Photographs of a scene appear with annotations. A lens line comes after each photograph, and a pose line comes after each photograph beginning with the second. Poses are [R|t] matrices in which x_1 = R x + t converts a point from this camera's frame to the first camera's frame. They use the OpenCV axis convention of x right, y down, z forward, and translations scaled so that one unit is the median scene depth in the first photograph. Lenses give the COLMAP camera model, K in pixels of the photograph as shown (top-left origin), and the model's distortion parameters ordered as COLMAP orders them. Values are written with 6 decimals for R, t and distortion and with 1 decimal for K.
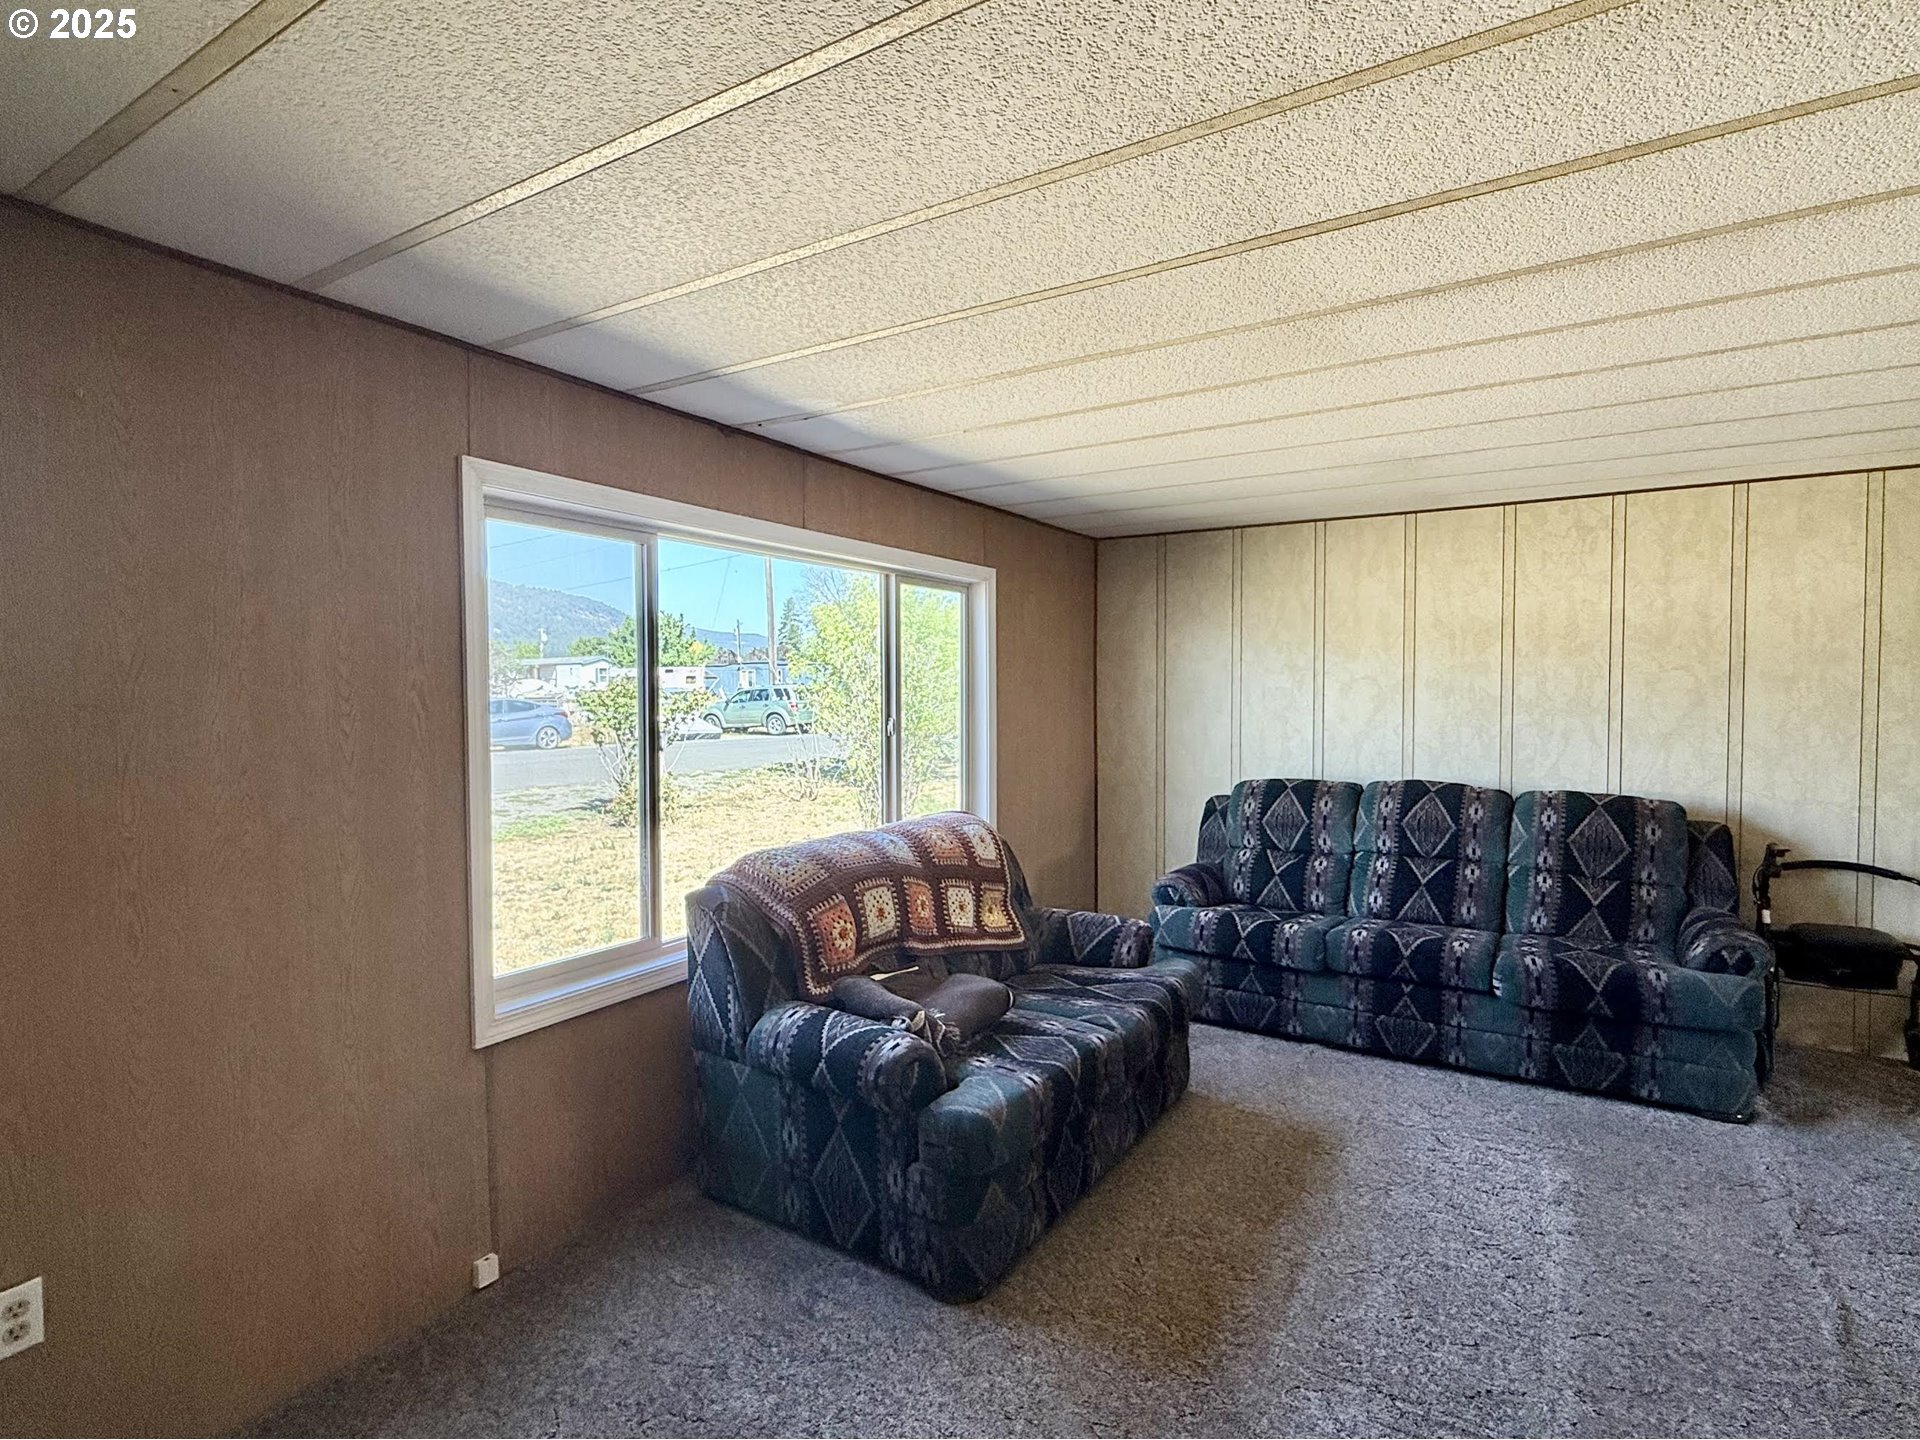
lens RADIAL K [[970.1, 0, 964.9], [0, 970.1, 717.9], [0, 0, 1]] dist [0.000606, 0.000387]
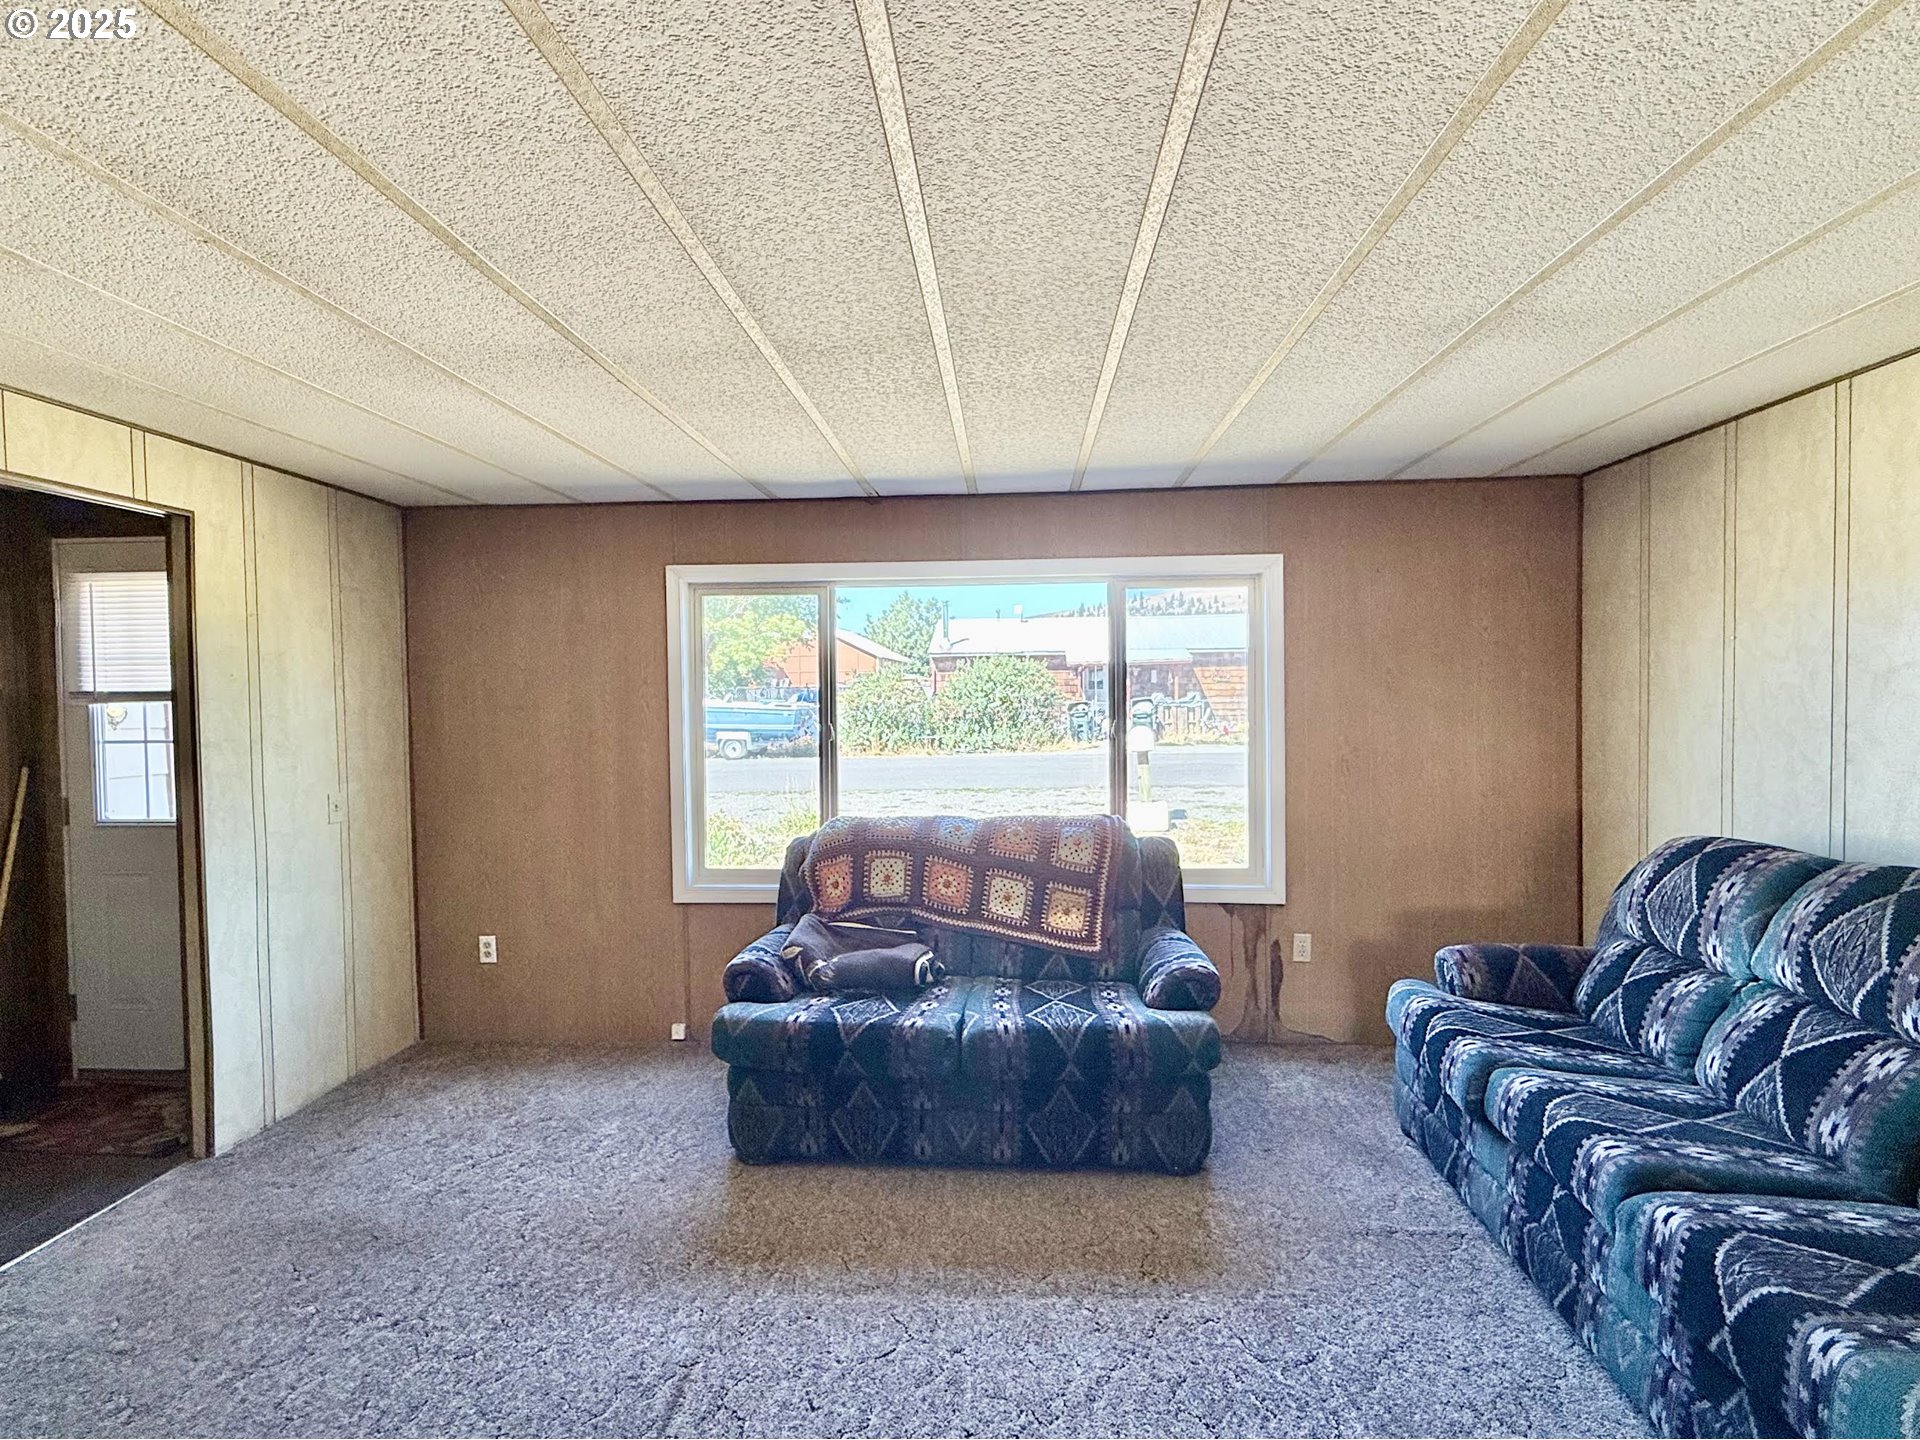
lens RADIAL K [[970.1, 0, 954.1], [0, 970.1, 720.1], [0, 0, 1]] dist [0.000606, 0.000387]
pose [[0.472386, 0.022836, -0.881096, 1.021505], [-0.015521, 0.999725, 0.017589, -0.021337], [0.881255, 0.005367, 0.472610, 0.495535]]
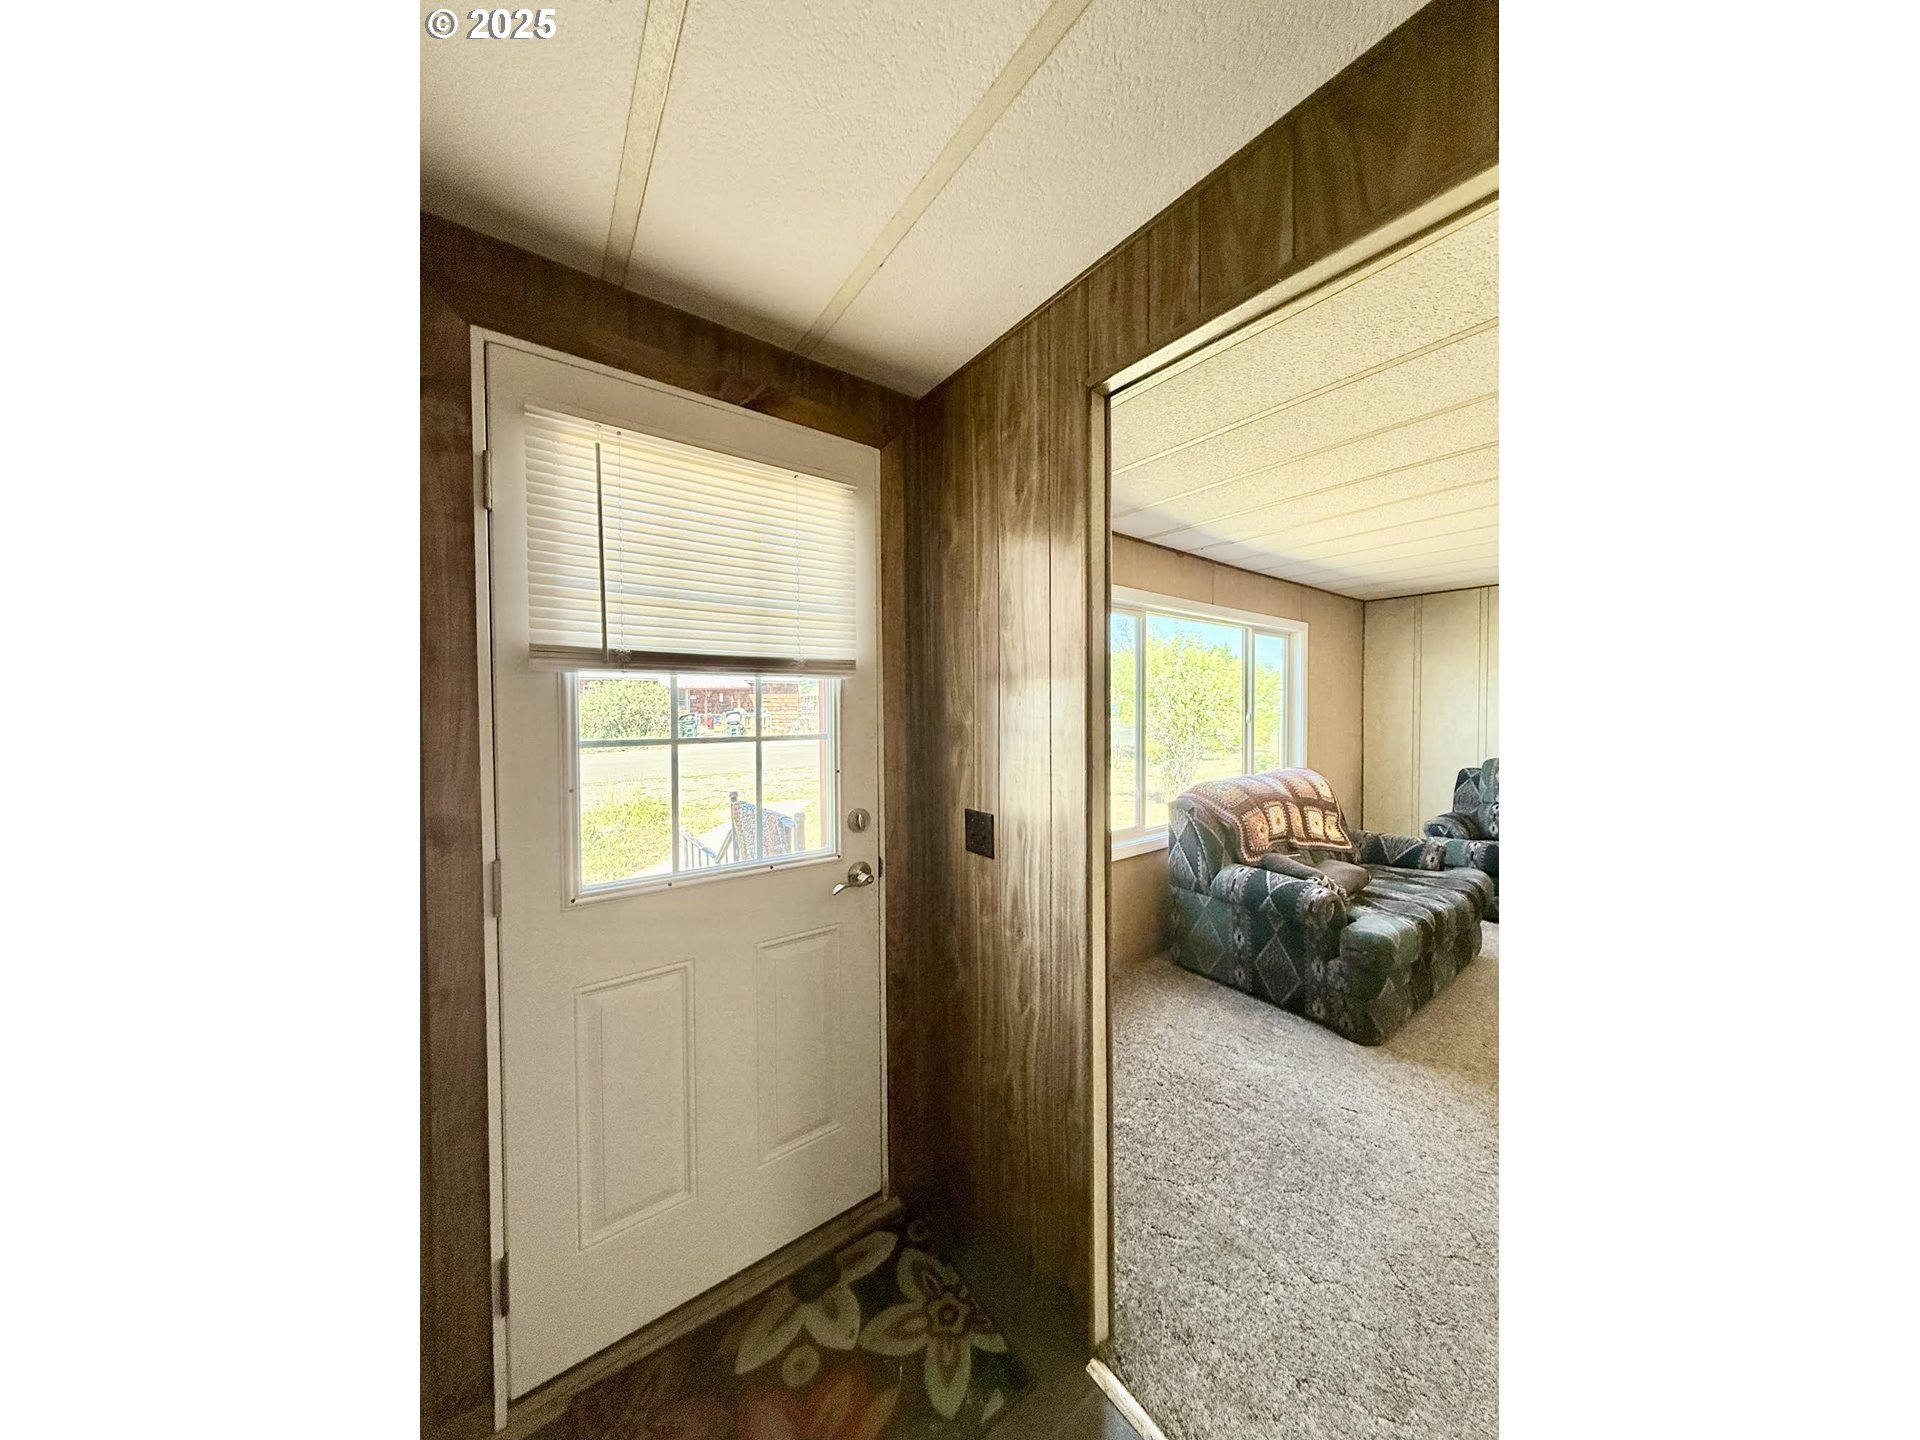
lens RADIAL K [[568.8, 0, 965.4], [0, 568.8, 726.2], [0, 0, 1]] dist [0.001047, 0.000000]
pose [[0.932433, 0.009298, -0.361224, -0.242331], [-0.008617, 0.999957, 0.003495, 0.032722], [0.361240, -0.000146, 0.932473, -0.153824]]
